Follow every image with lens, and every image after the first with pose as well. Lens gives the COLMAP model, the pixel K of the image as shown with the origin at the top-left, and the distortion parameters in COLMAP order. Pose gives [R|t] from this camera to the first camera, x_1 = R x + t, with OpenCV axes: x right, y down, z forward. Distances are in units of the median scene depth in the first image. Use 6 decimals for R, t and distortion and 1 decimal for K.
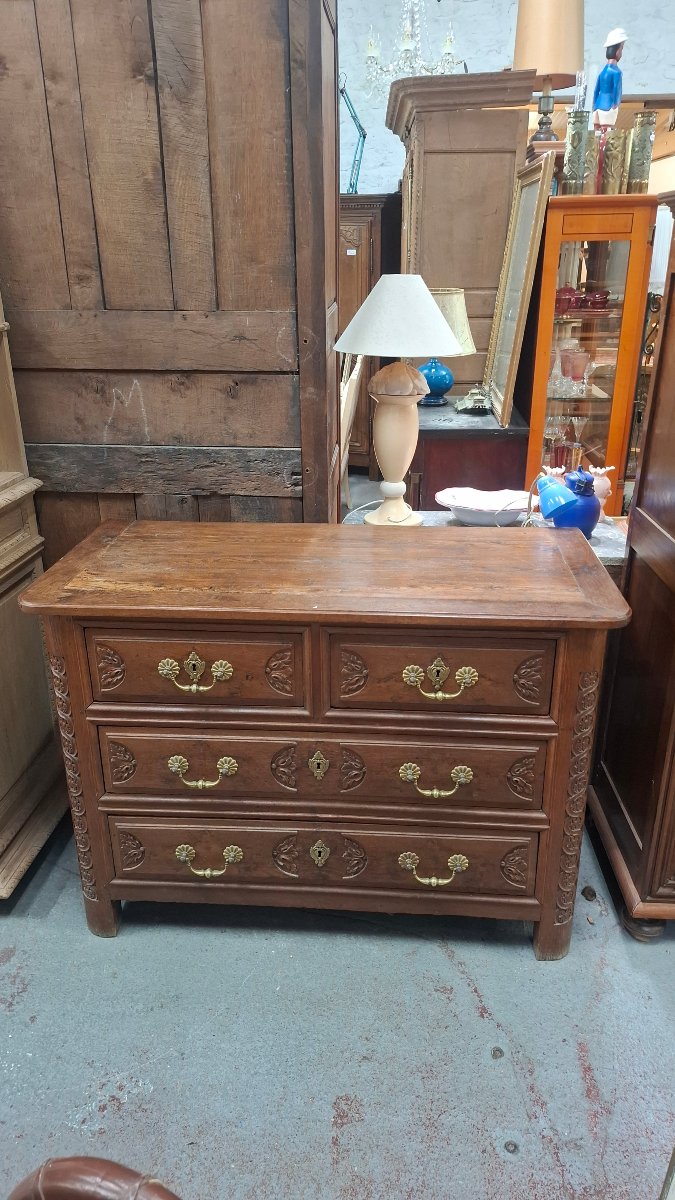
lens RADIAL K [[825.8, 0, 340.3], [0, 825.8, 591.9], [0, 0, 1]] dist [0.105890, -0.150269]
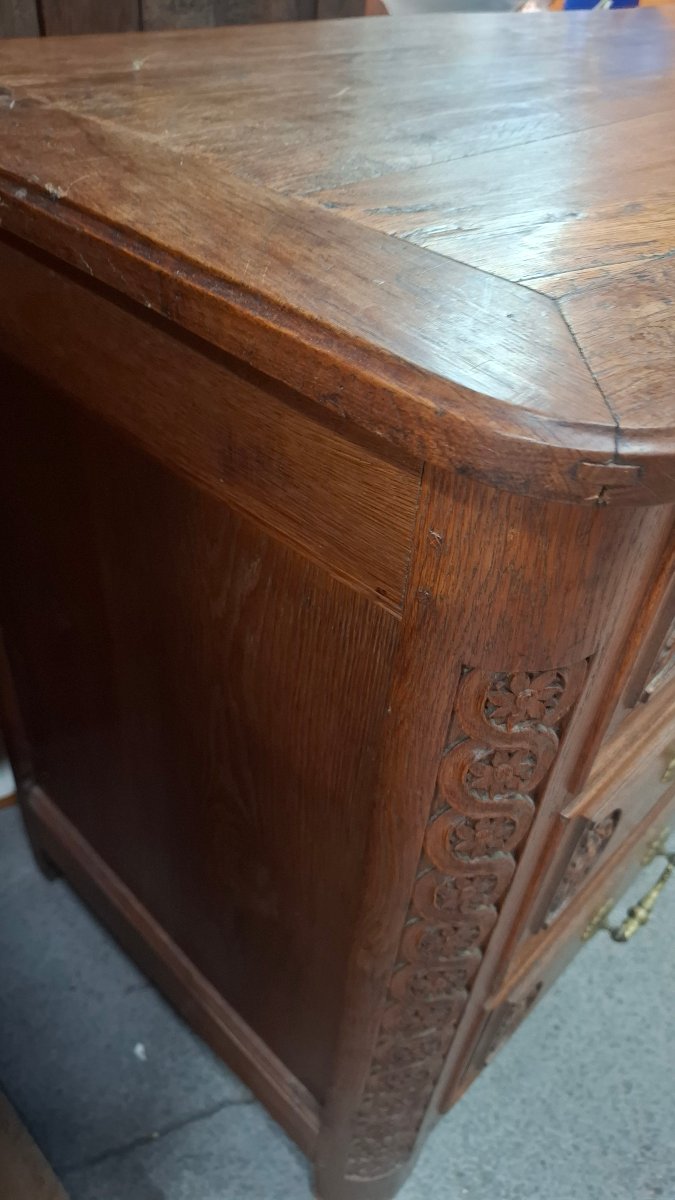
lens RADIAL K [[859.1, 0, 337.3], [0, 859.1, 587.2], [0, 0, 1]] dist [-0.009268, -0.002909]
pose [[0.643873, -0.450922, 0.618140, -0.479452], [0.210185, 0.881045, 0.423772, -0.032803], [-0.735697, -0.142931, 0.662058, 0.895477]]
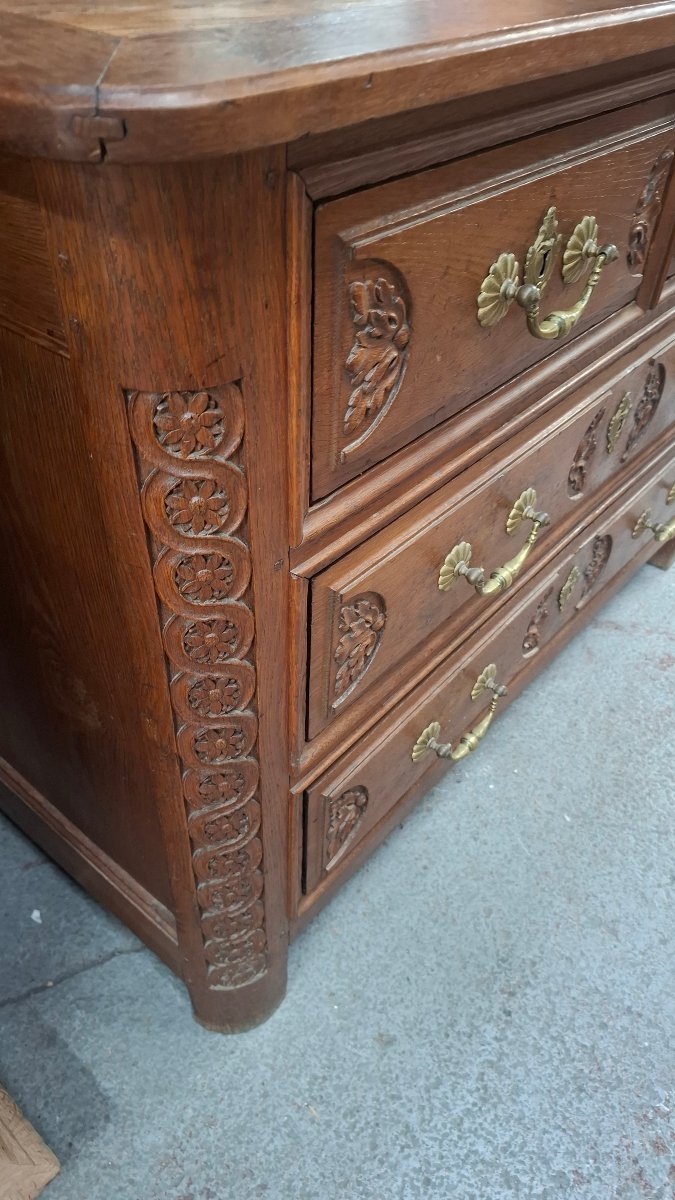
lens RADIAL K [[834.5, 0, 343.6], [0, 834.5, 600.4], [0, 0, 1]] dist [0.096026, -0.157830]
pose [[0.585529, -0.514582, 0.626387, -0.485390], [0.255052, 0.850396, 0.460191, 0.029681], [-0.769483, -0.109694, 0.629177, 0.807091]]
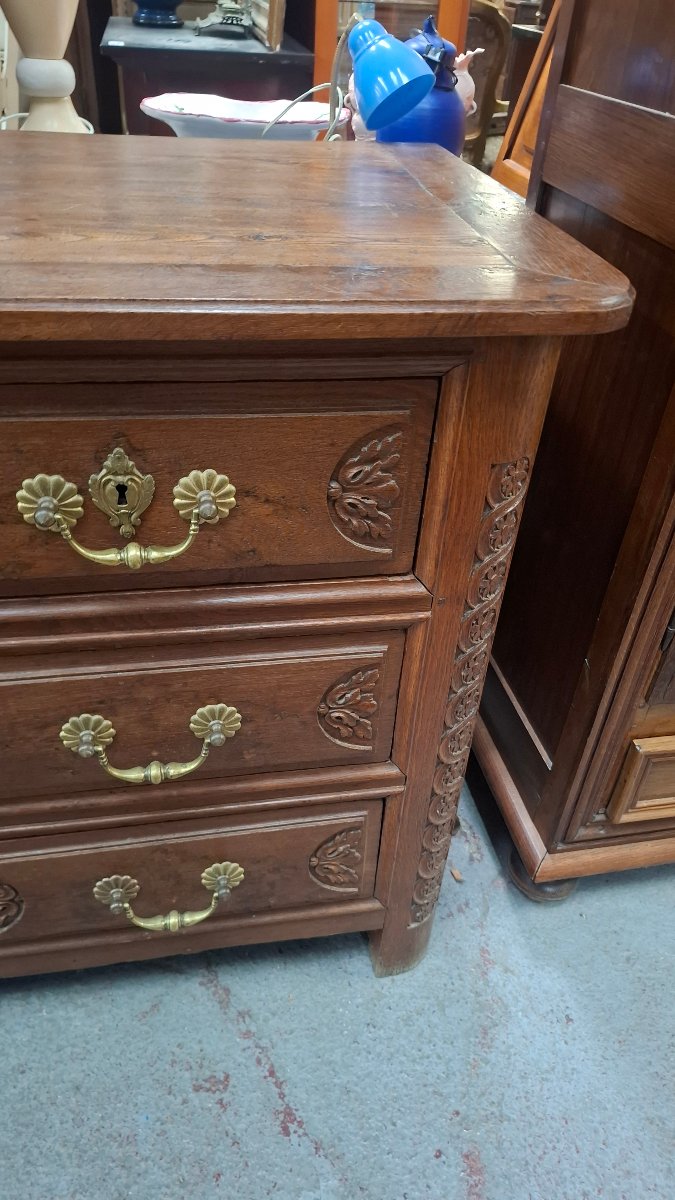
lens RADIAL K [[834.0, 0, 336.4], [0, 834.0, 612.6], [0, 0, 1]] dist [0.116046, -0.154672]
pose [[0.967977, -0.102063, 0.229356, 0.112546], [0.033583, 0.958058, 0.284601, 0.045671], [-0.248783, -0.267784, 0.930805, 0.595300]]
